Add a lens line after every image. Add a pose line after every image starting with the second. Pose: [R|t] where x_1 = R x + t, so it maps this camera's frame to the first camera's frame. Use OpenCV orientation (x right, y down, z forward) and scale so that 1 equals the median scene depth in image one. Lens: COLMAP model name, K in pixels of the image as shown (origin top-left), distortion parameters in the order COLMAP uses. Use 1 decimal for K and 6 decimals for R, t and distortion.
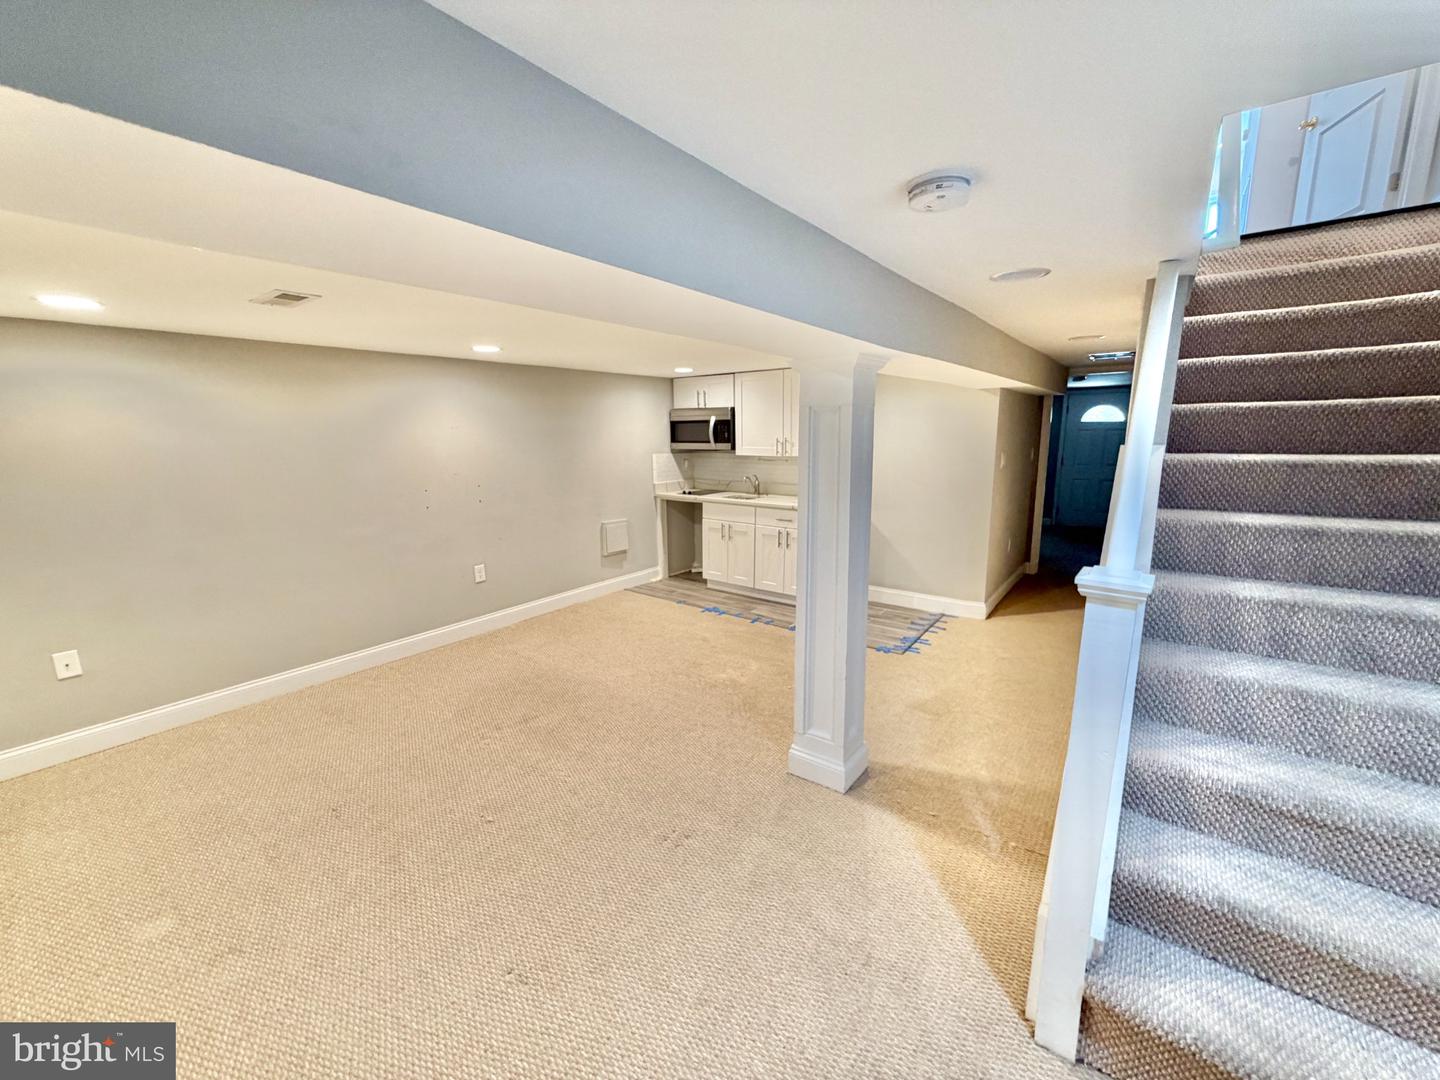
lens RADIAL K [[578.1, 0, 713.2], [0, 578.1, 539.3], [0, 0, 1]] dist [-0.001734, 0.000492]
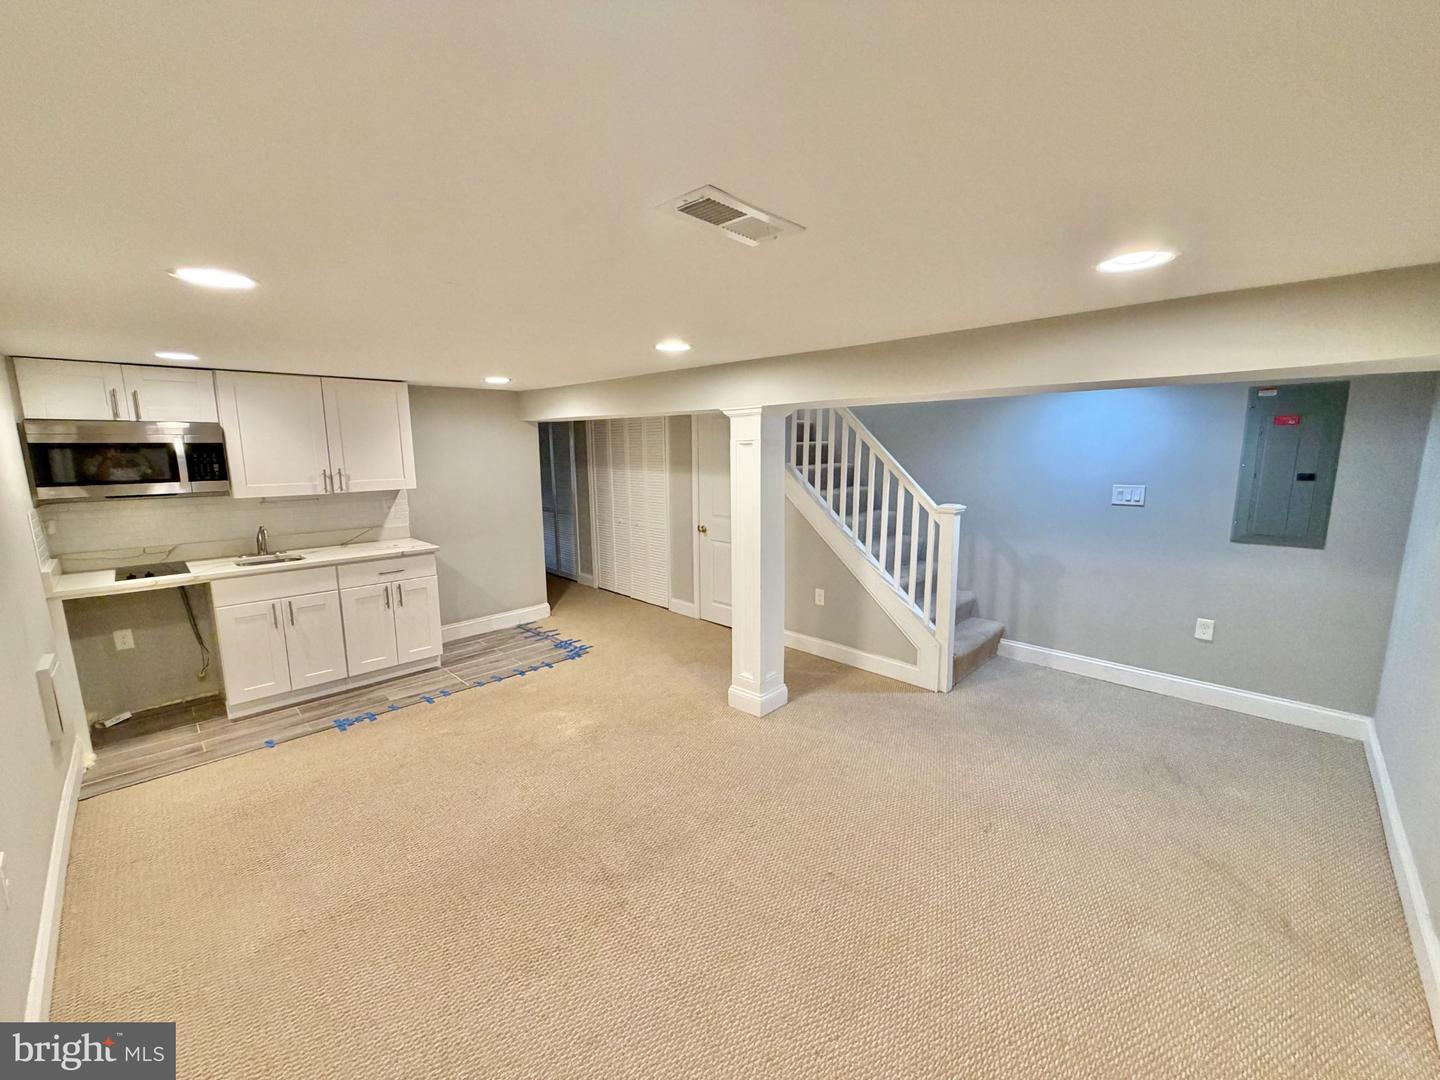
lens RADIAL K [[578.1, 0, 717.1], [0, 578.1, 534.4], [0, 0, 1]] dist [-0.001734, 0.000492]
pose [[0.109727, -0.139419, 0.984135, -0.862770], [0.184486, 0.975766, 0.117664, -0.136346], [-0.976691, 0.168648, 0.132789, 0.652902]]
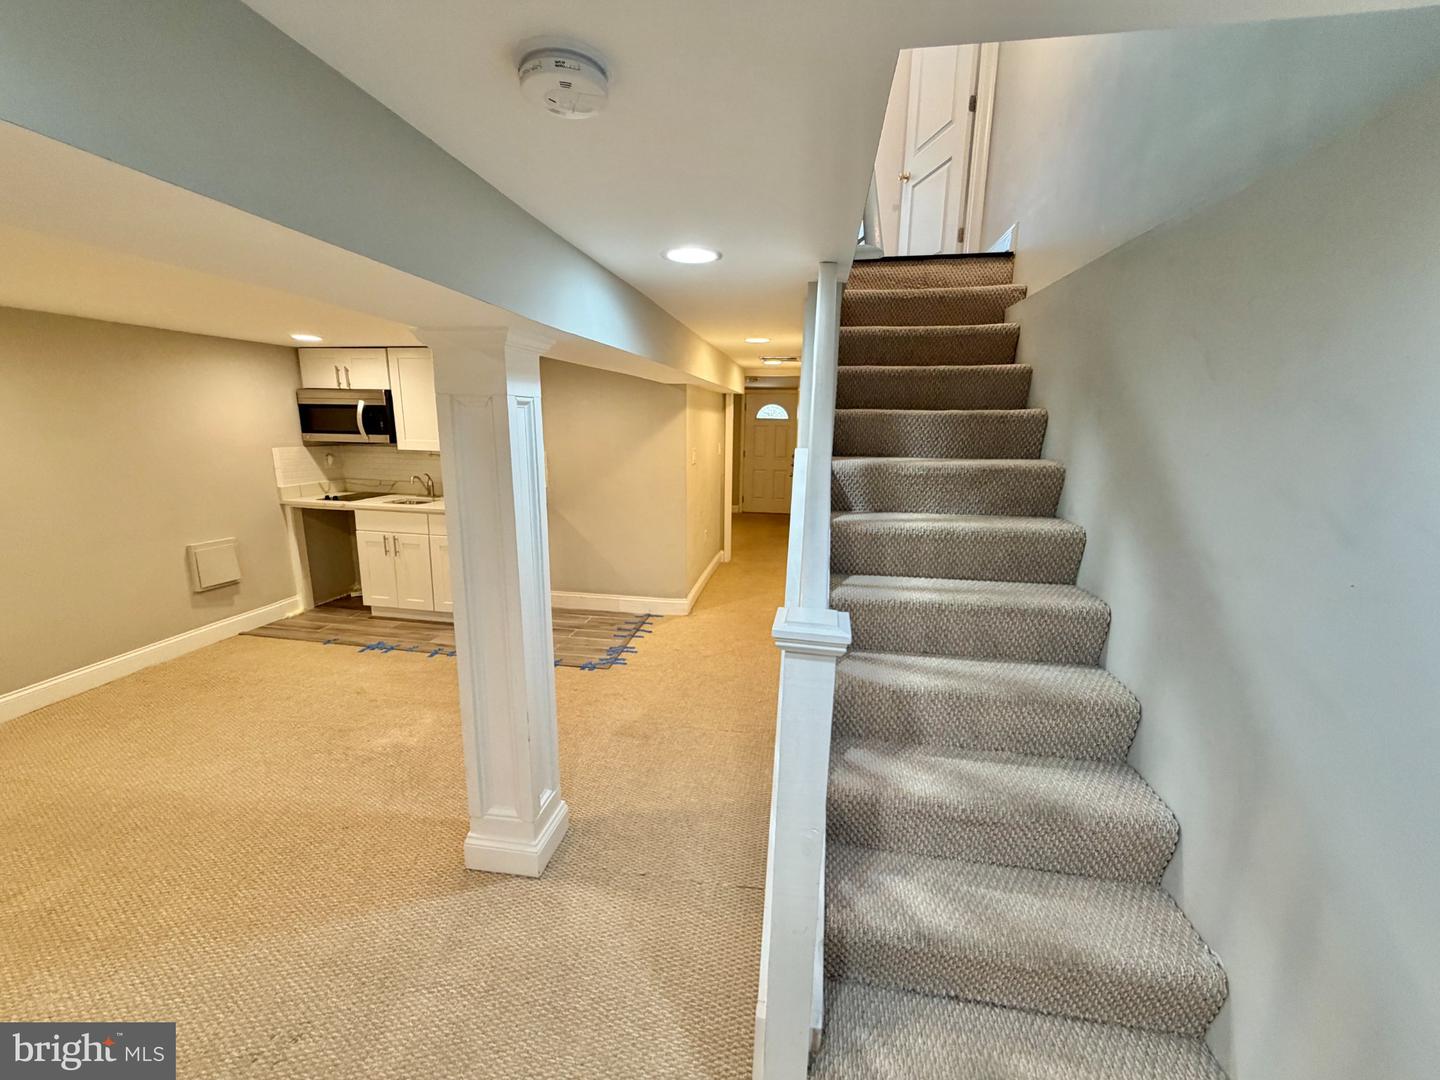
lens RADIAL K [[578.1, 0, 716.6], [0, 578.1, 538.3], [0, 0, 1]] dist [-0.001734, 0.000492]
pose [[0.880755, -0.070178, 0.468343, 0.072236], [0.062233, 0.997534, 0.032440, -0.032532], [-0.469465, 0.000574, 0.882951, 0.122359]]
